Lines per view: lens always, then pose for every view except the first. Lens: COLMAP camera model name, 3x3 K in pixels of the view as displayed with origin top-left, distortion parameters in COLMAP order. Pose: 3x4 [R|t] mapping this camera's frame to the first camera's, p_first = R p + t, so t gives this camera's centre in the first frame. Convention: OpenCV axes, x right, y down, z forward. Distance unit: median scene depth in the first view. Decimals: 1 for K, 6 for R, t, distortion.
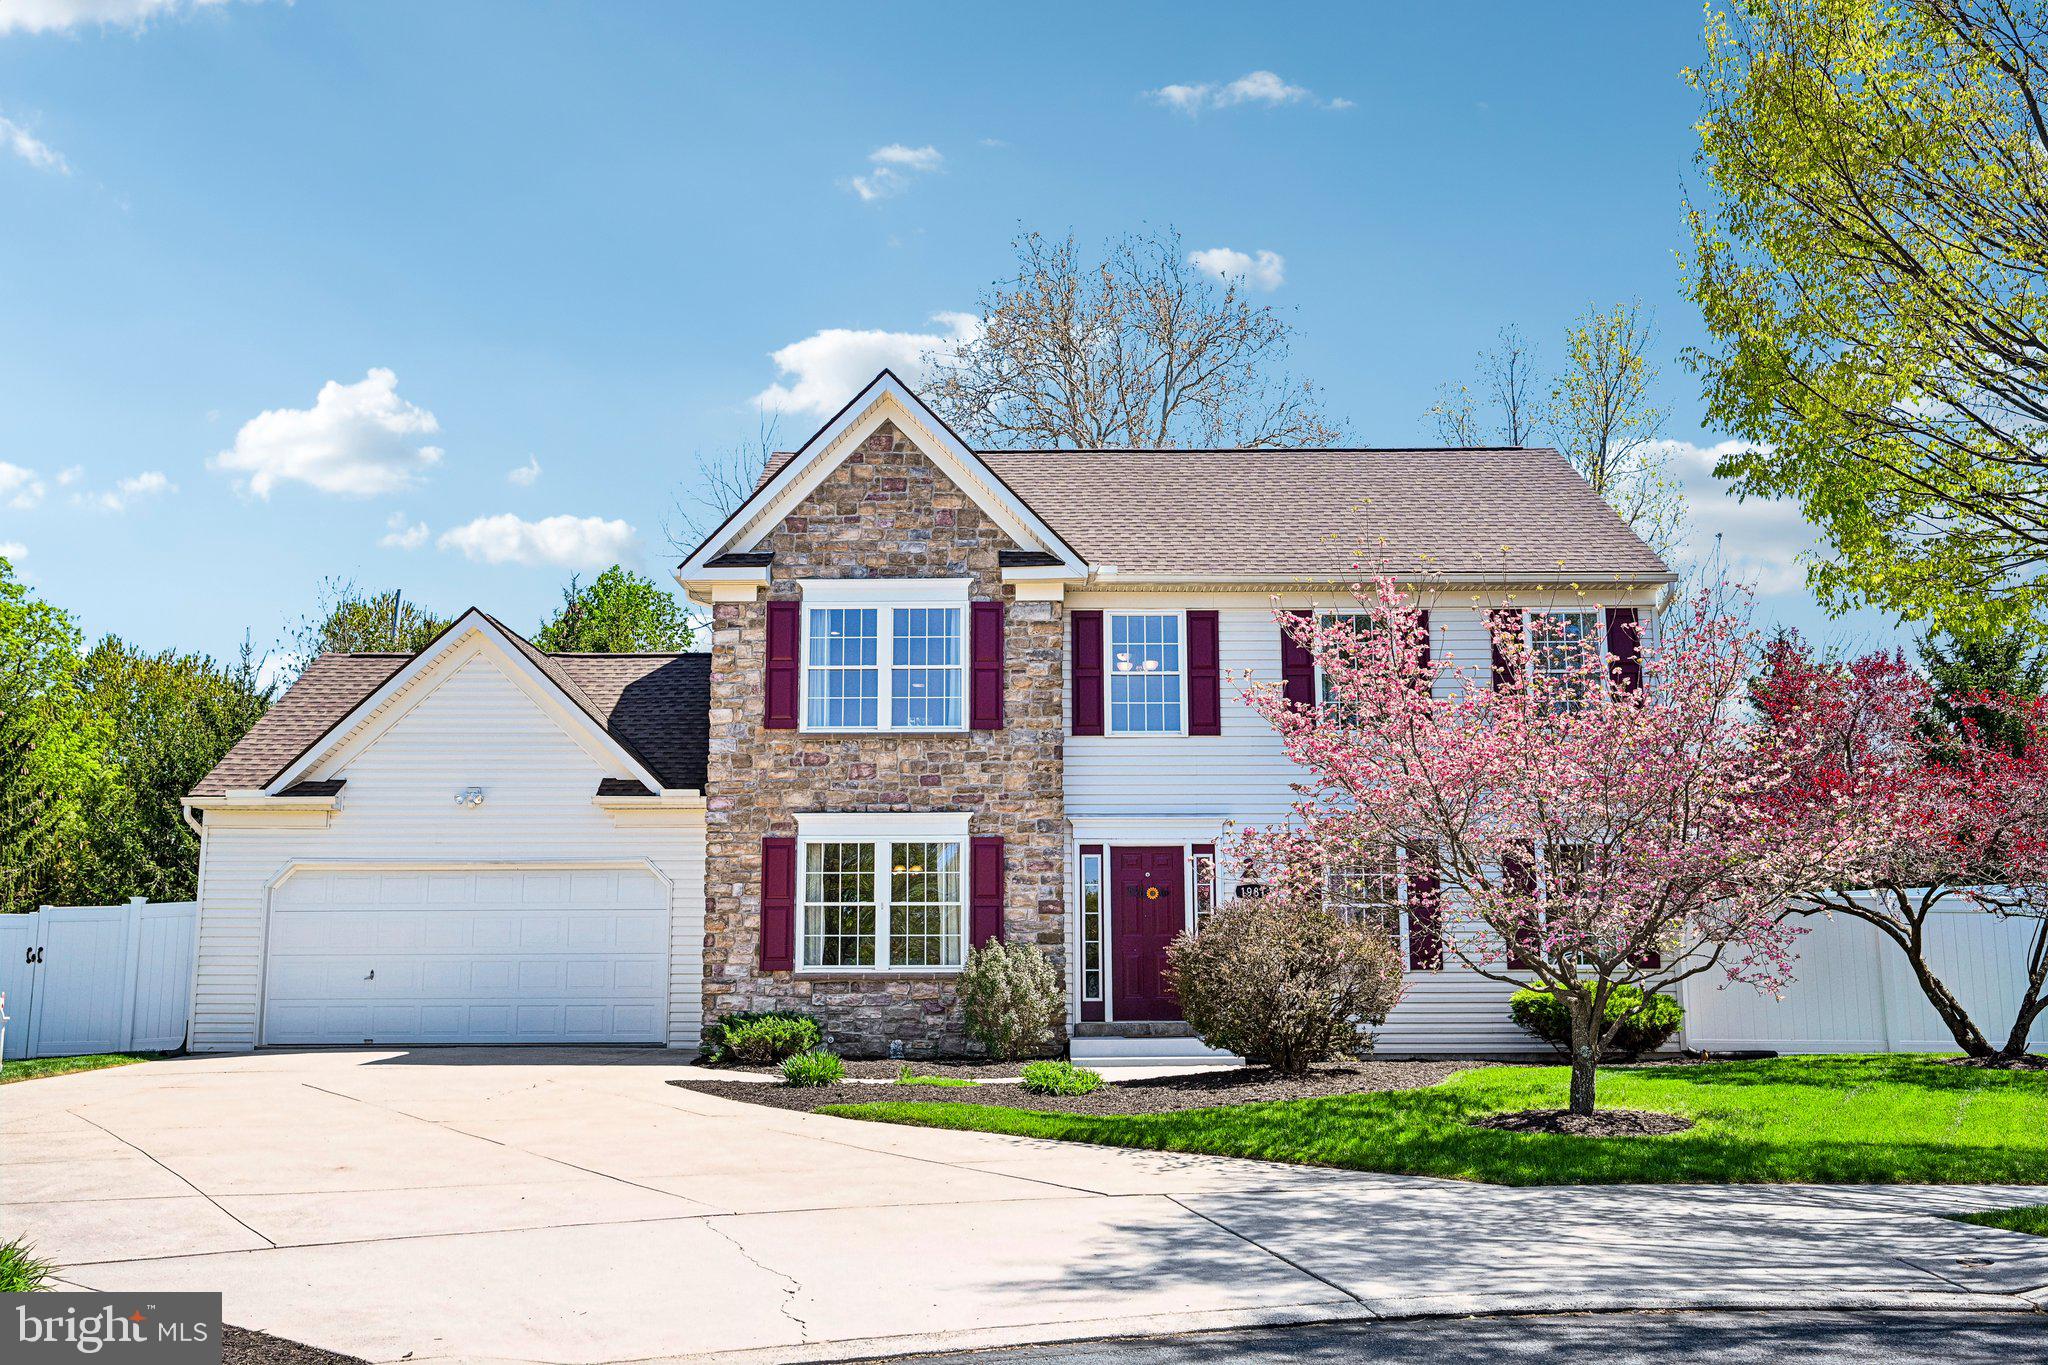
lens RADIAL K [[1792.1, 0, 1025.5], [0, 1792.1, 684.8], [0, 0, 1]] dist [-0.011519, -0.000048]
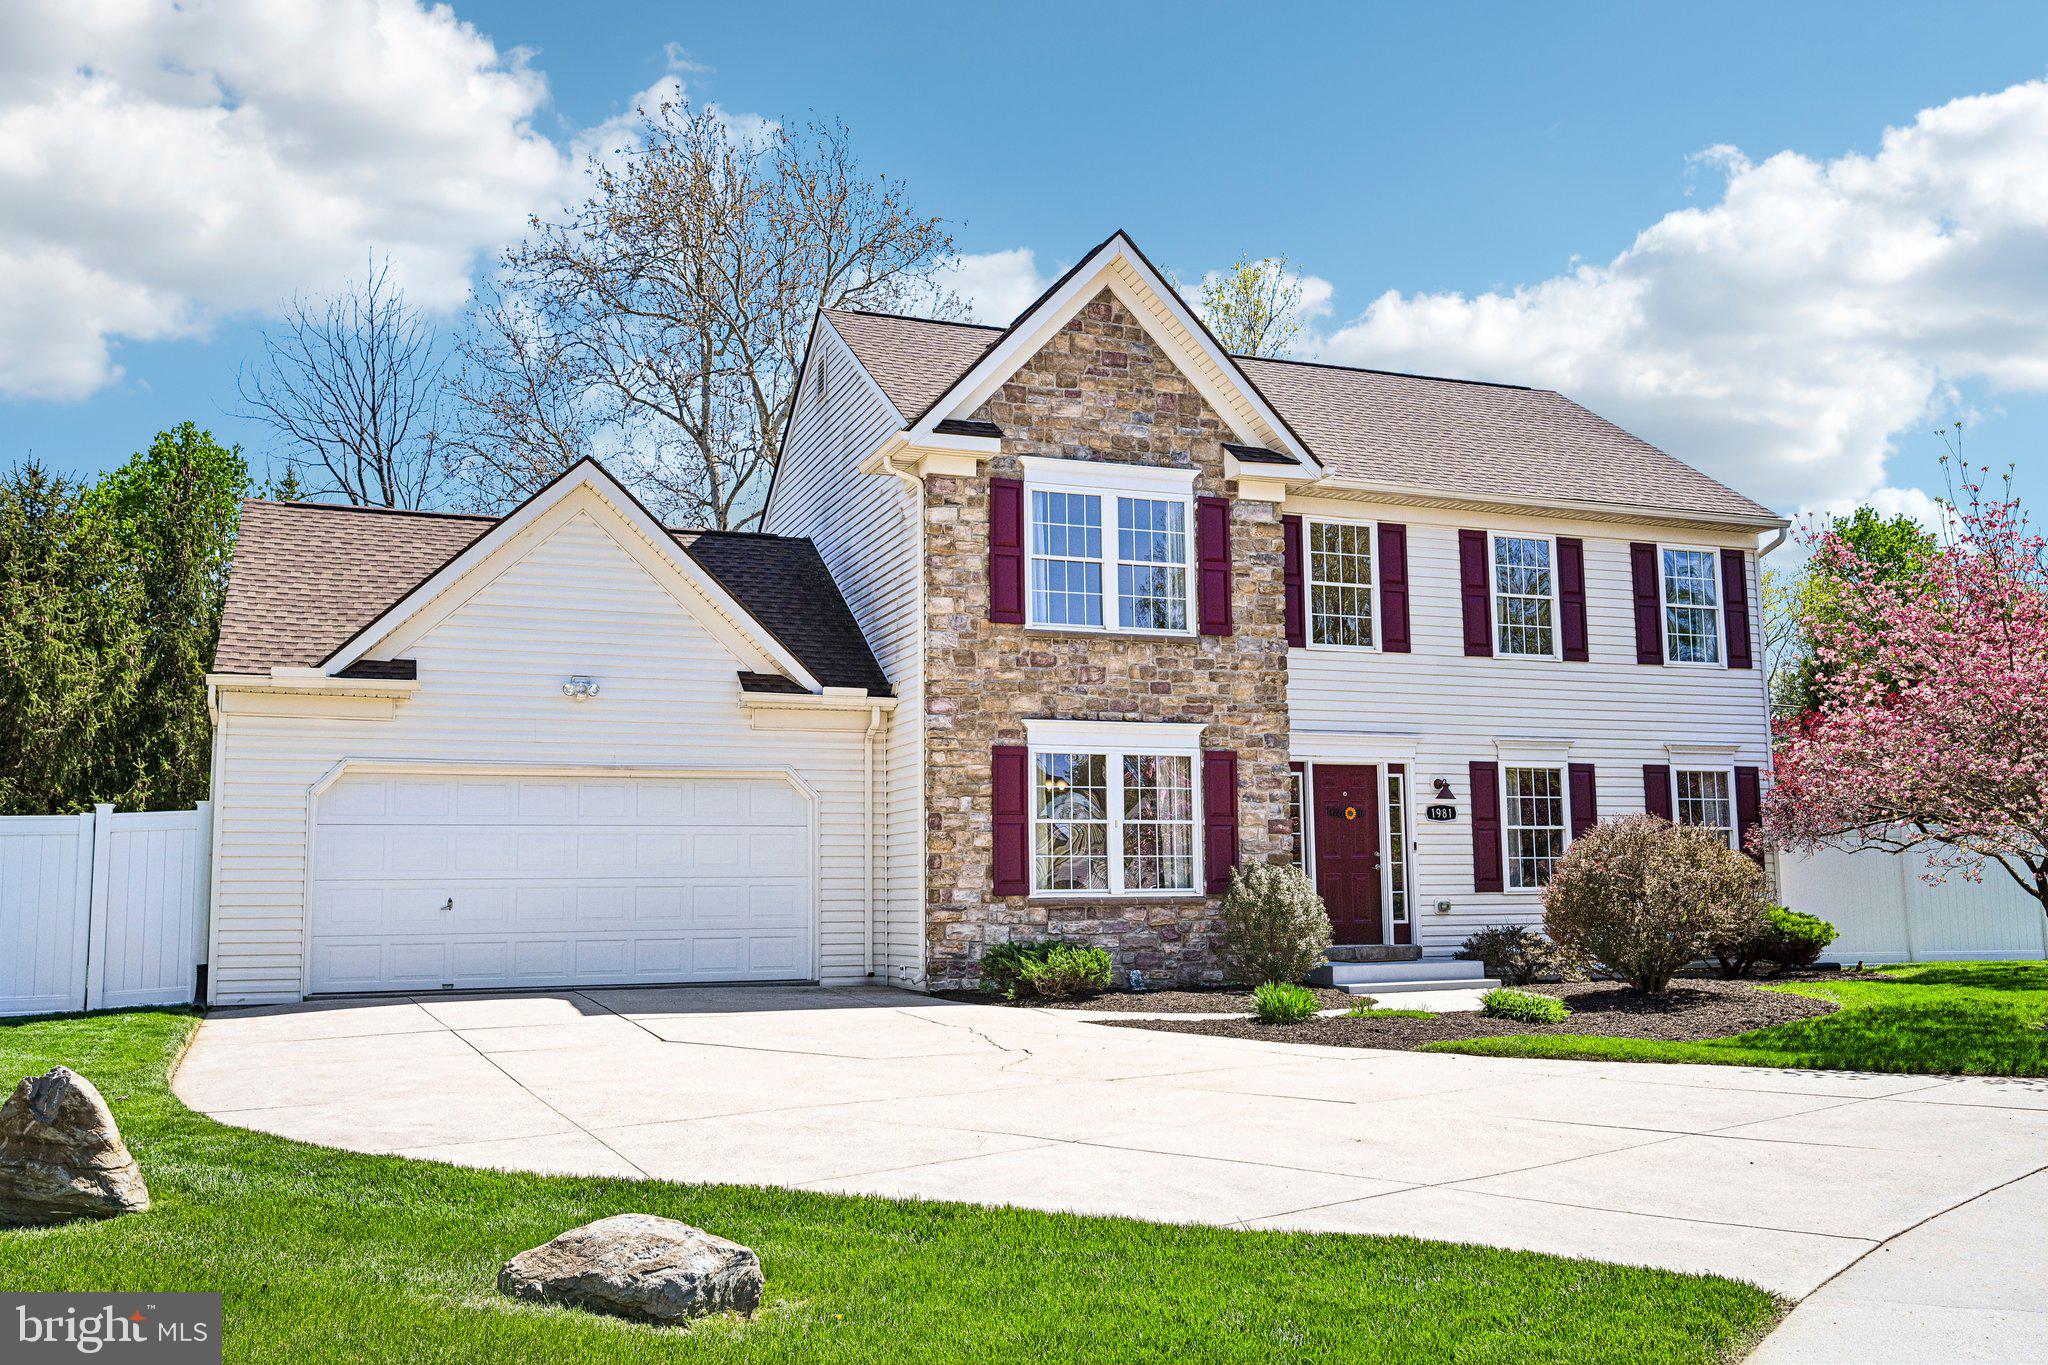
lens RADIAL K [[1792.1, 0, 1023.5], [0, 1792.1, 679.0], [0, 0, 1]] dist [-0.011519, -0.000048]
pose [[0.926885, 0.038475, 0.373367, -0.453336], [-0.054137, 0.998035, 0.031549, 0.023304], [-0.371420, -0.049455, 0.927147, 0.173928]]
